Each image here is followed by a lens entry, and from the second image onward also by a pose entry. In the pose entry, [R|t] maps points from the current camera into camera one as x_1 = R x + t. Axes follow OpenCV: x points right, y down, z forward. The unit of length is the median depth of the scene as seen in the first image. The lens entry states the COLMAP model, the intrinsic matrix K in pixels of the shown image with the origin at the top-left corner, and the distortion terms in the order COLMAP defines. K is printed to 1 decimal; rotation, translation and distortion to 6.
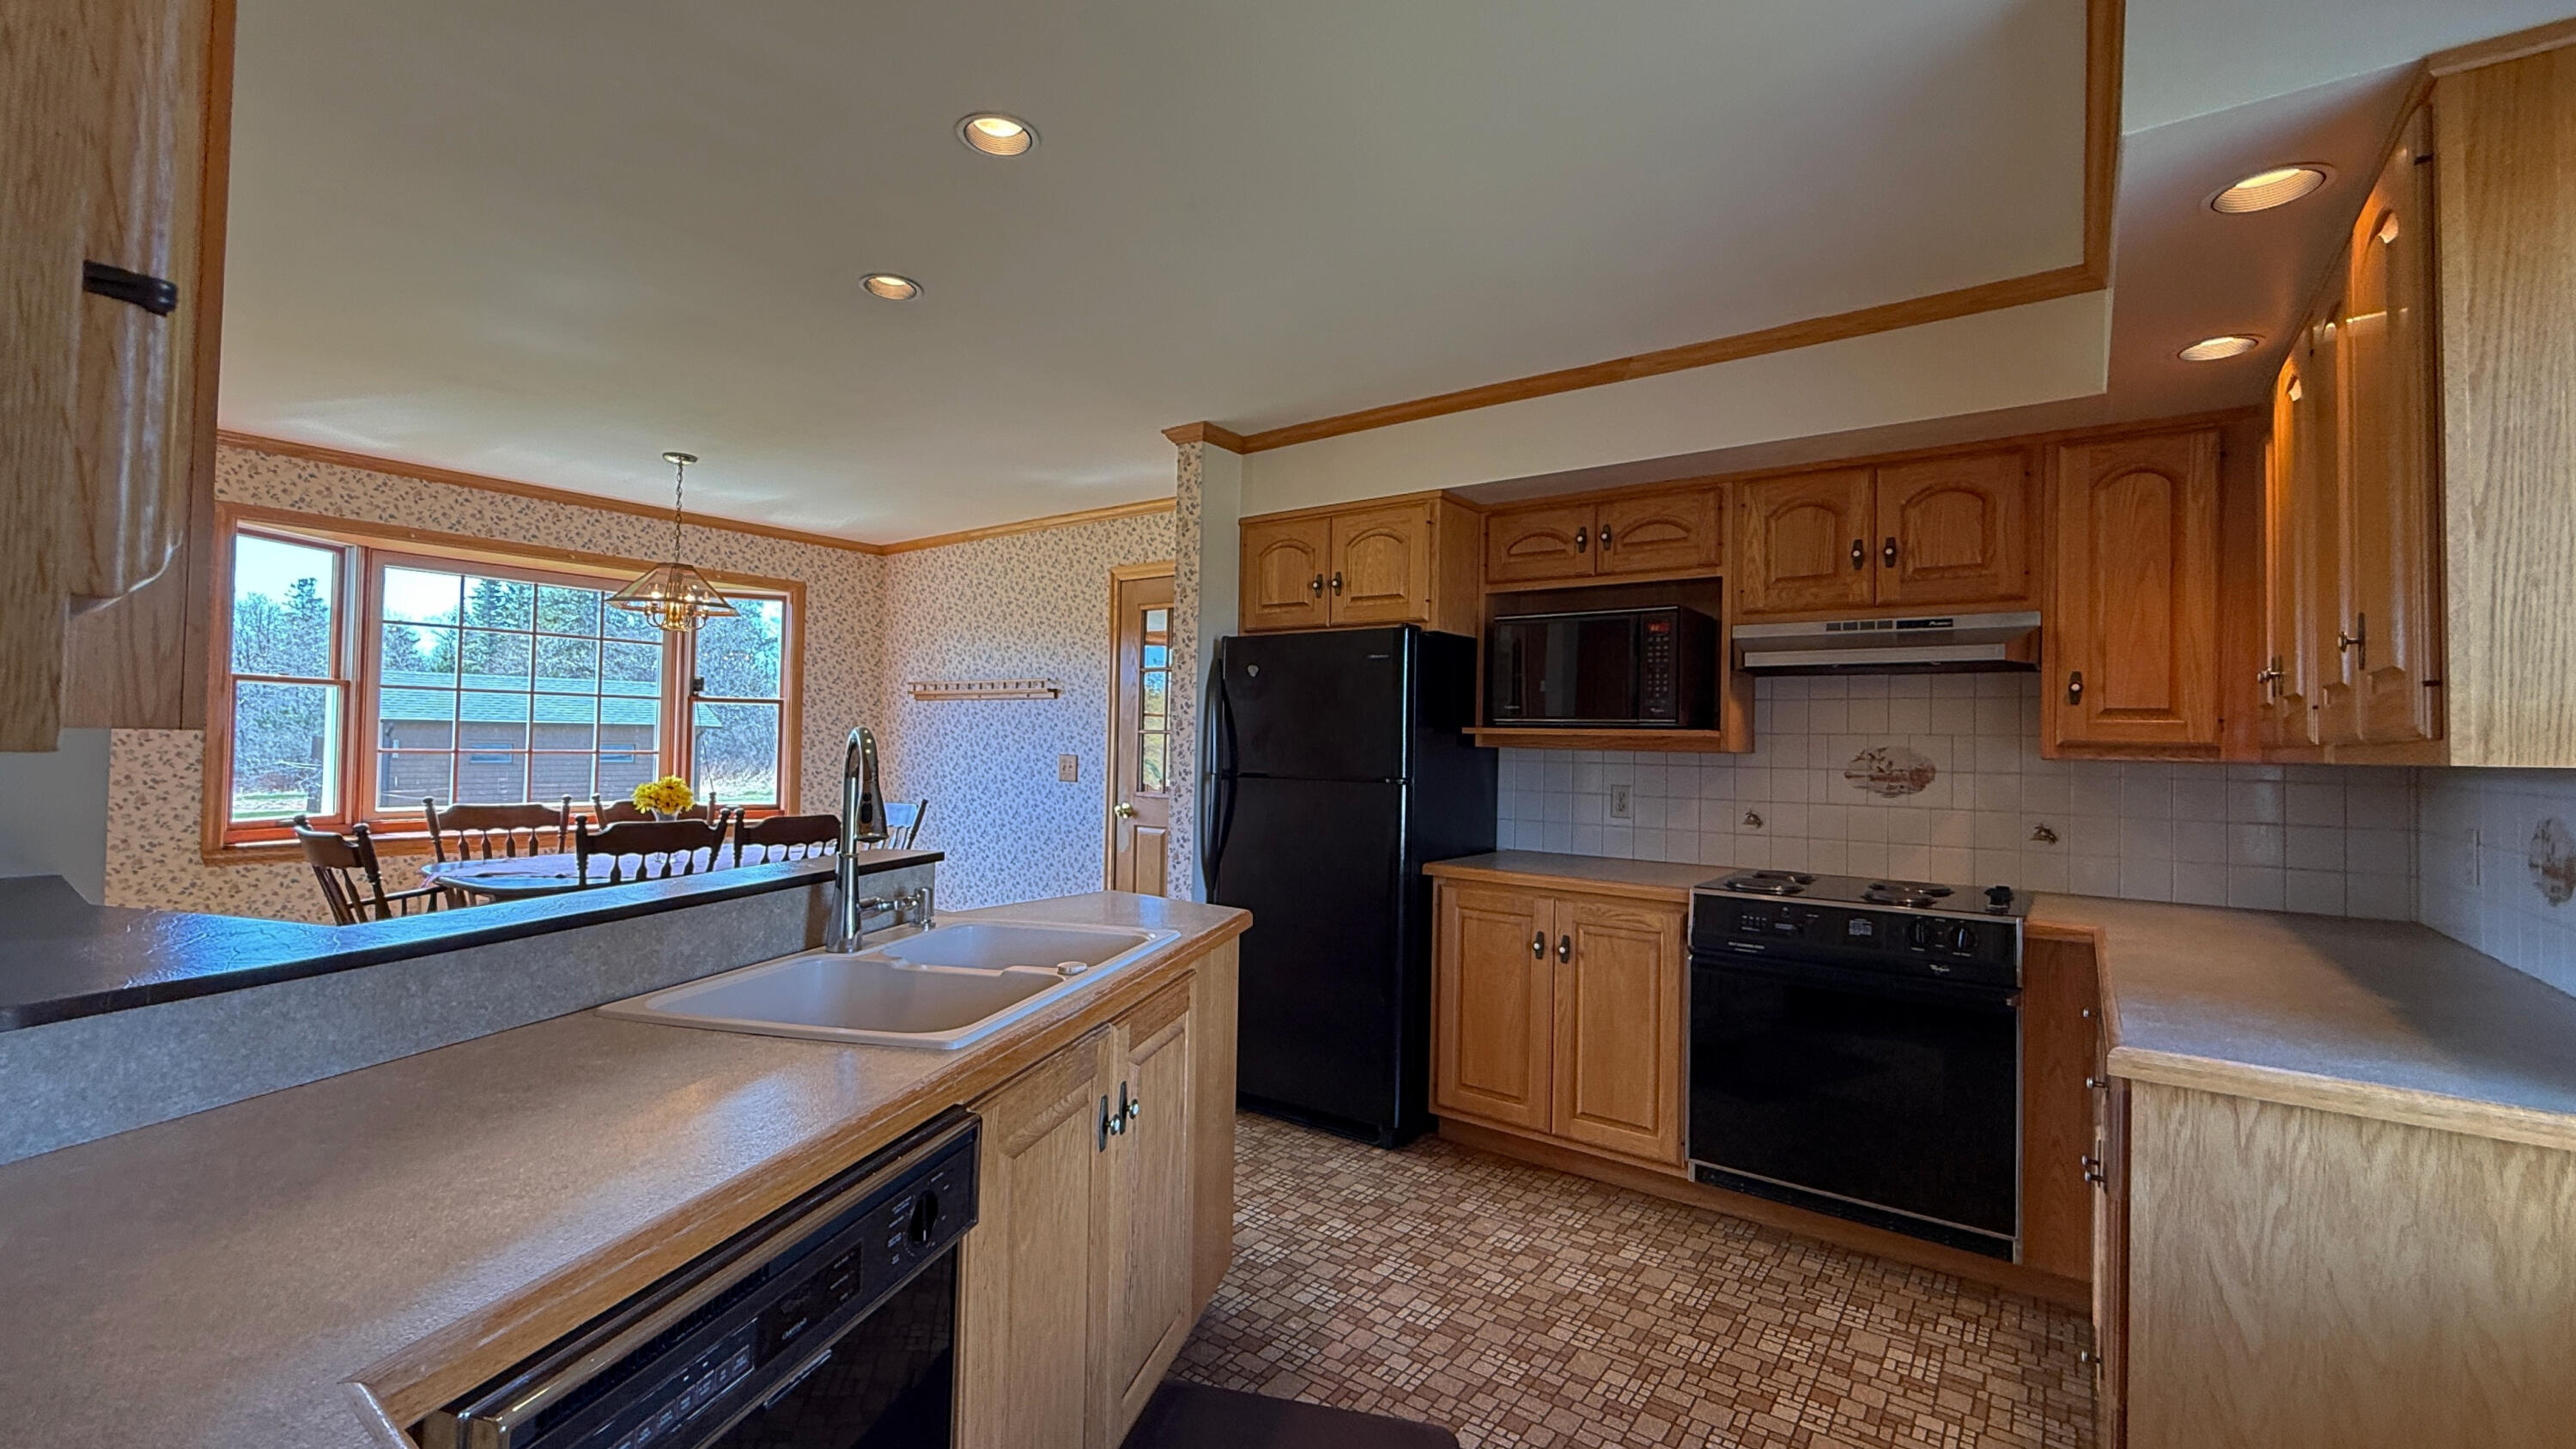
lens RADIAL K [[1060.3, 0, 1288.0], [0, 1060.3, 724.5], [0, 0, 1]] dist [-0.000219, -0.000073]
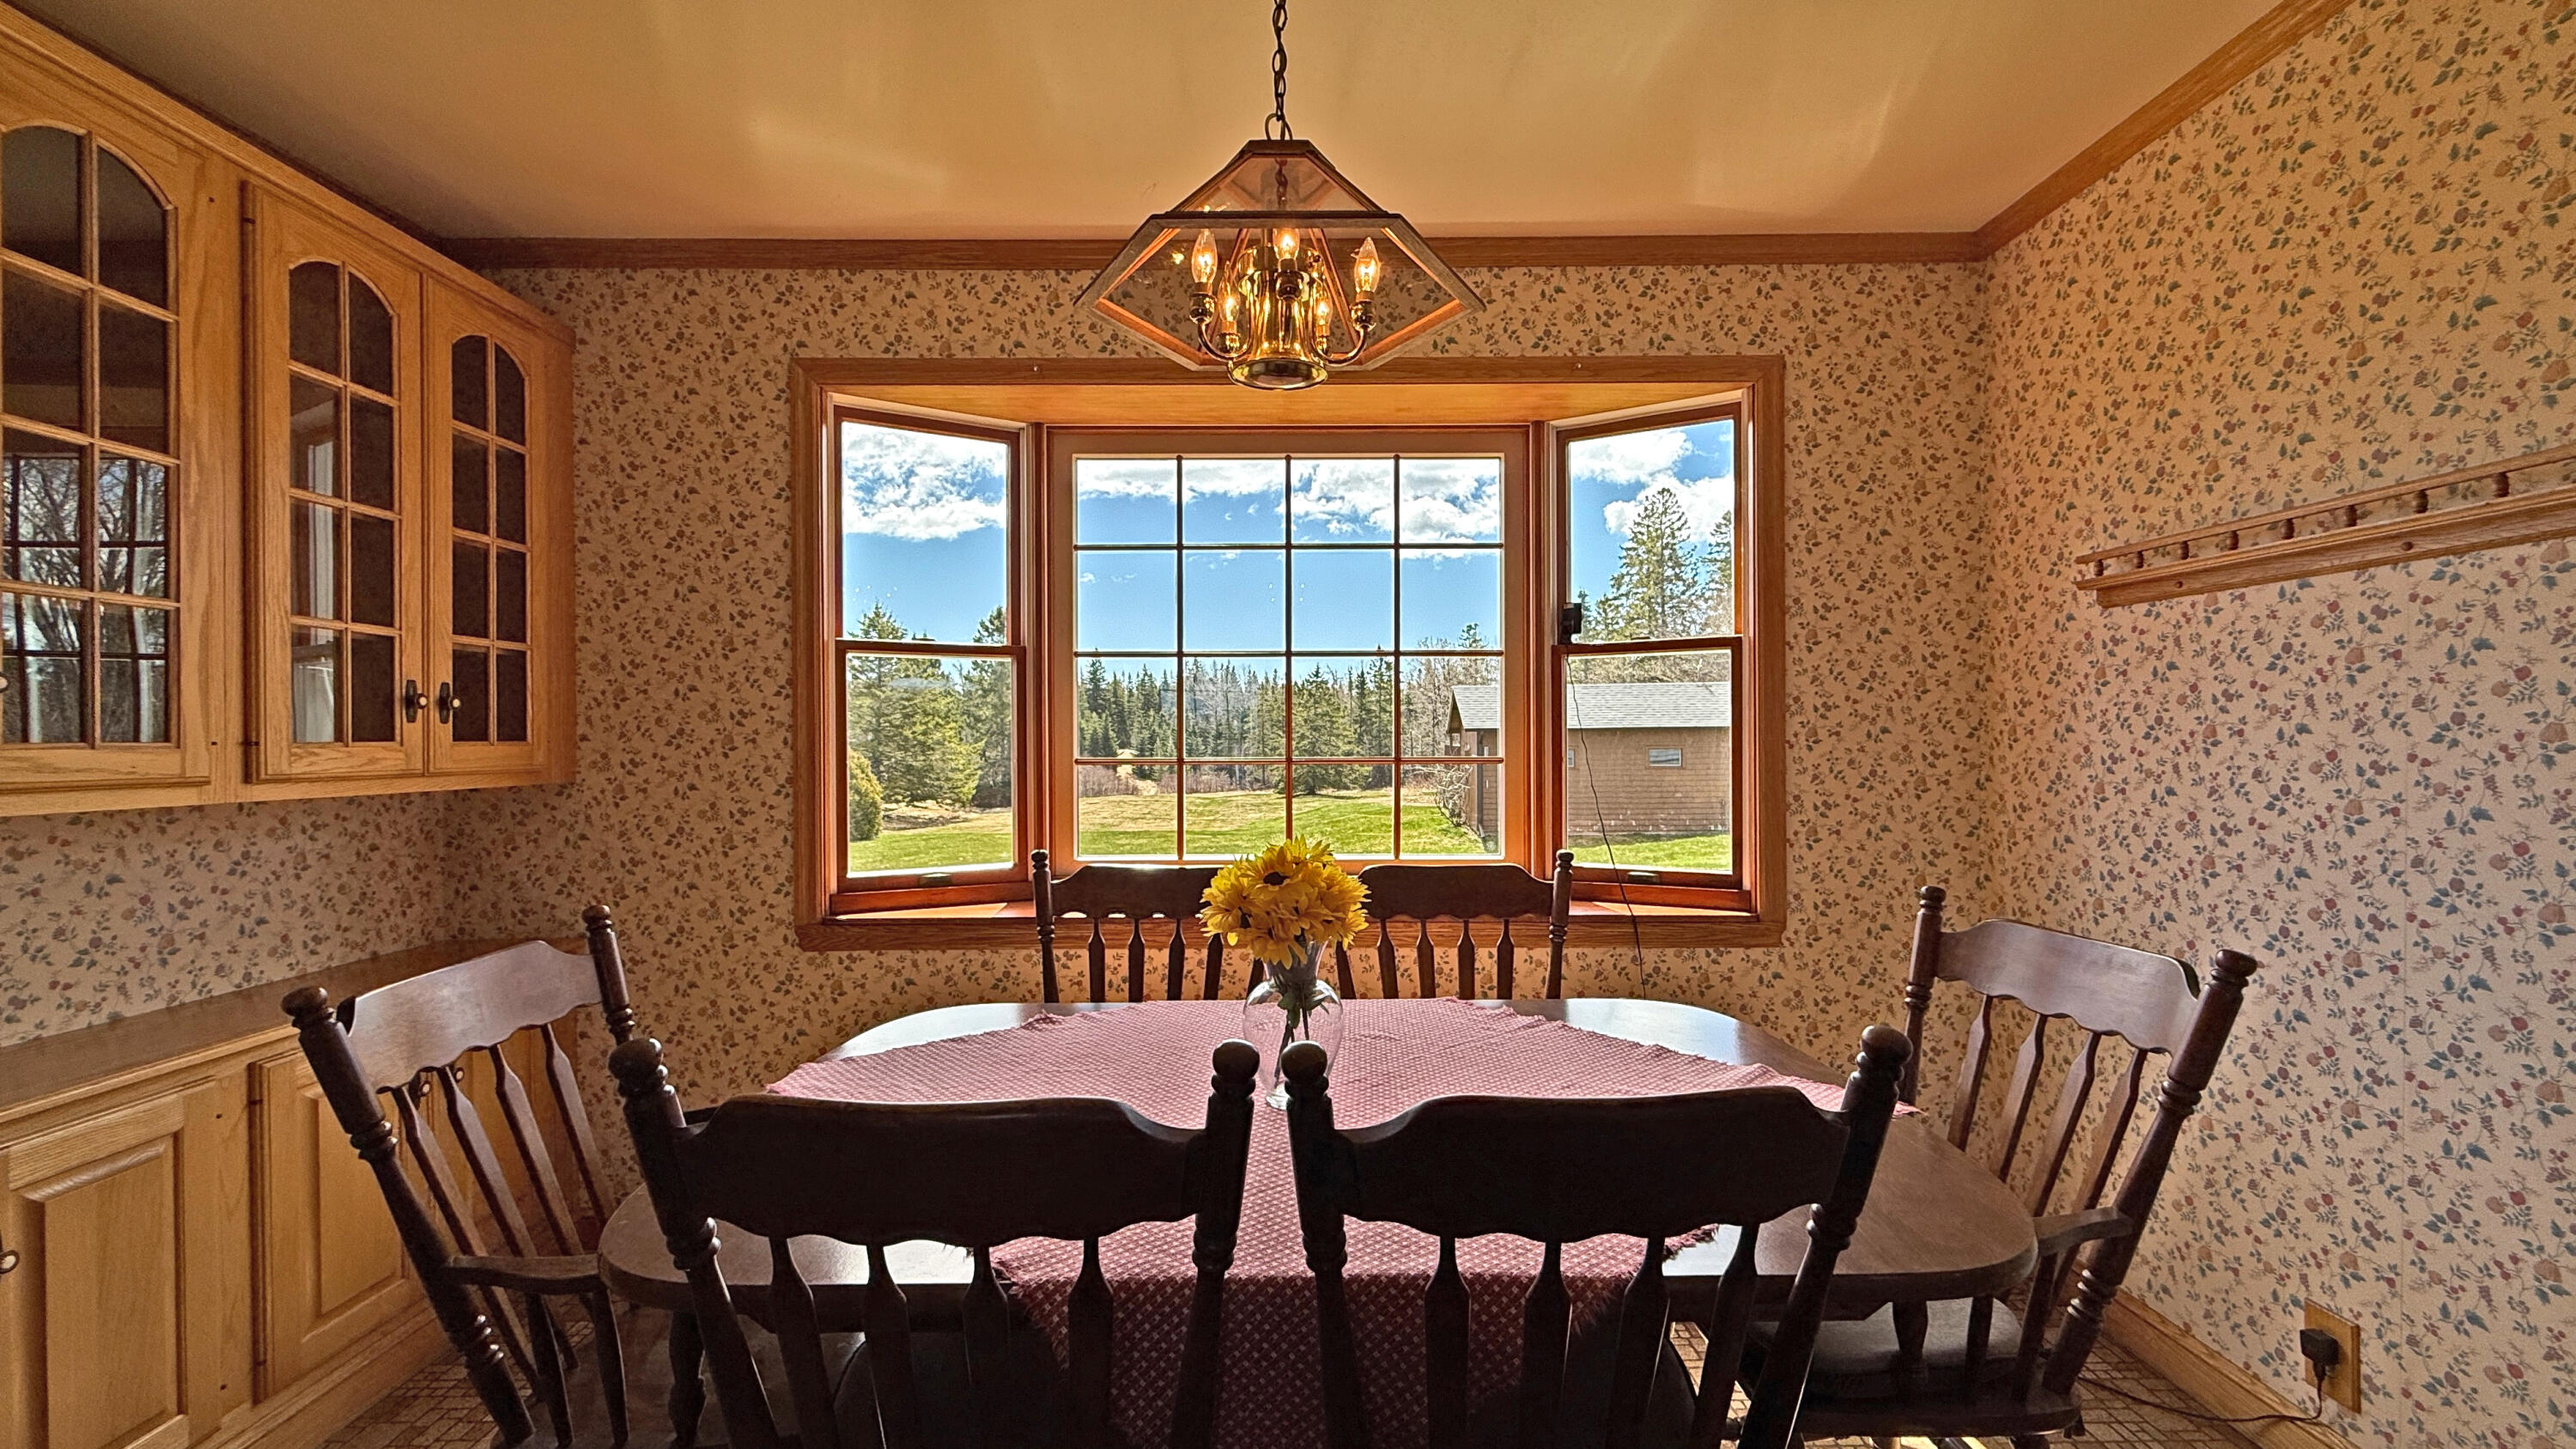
lens RADIAL K [[1071.6, 0, 1290.1], [0, 1071.6, 739.2], [0, 0, 1]] dist [-0.000067, -0.000051]
pose [[0.599018, -0.021060, -0.800459, -0.276658], [0.030595, 0.999526, -0.003402, 0.017075], [0.800151, -0.022452, 0.599378, 0.689393]]
